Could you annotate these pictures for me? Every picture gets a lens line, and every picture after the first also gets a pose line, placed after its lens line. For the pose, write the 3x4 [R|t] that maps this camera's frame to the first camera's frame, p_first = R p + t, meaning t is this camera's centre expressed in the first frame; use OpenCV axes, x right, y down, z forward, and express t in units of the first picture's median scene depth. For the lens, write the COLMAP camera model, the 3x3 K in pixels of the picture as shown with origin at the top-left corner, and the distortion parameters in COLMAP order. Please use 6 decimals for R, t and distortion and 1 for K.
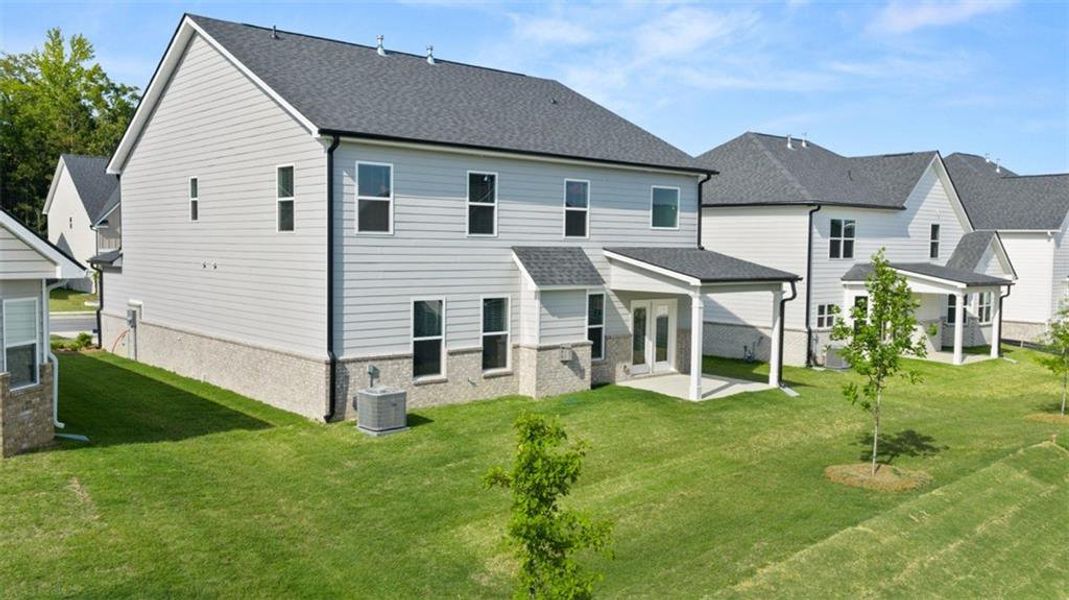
lens RADIAL K [[890.7, 0, 535.5], [0, 890.7, 299.4], [0, 0, 1]] dist [0.012417, -0.015050]
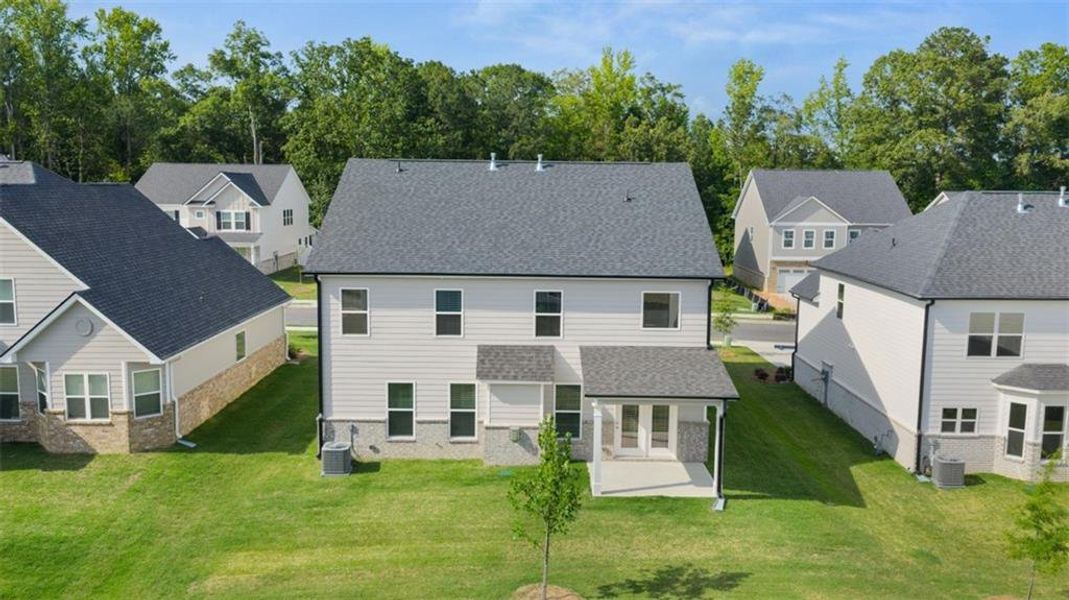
lens RADIAL K [[890.7, 0, 535.2], [0, 890.7, 299.0], [0, 0, 1]] dist [0.012417, -0.015050]
pose [[0.746238, 0.083445, -0.660428, 0.885311], [-0.040687, 0.995975, 0.079867, -0.233512], [0.664434, -0.032729, 0.746630, 0.102553]]
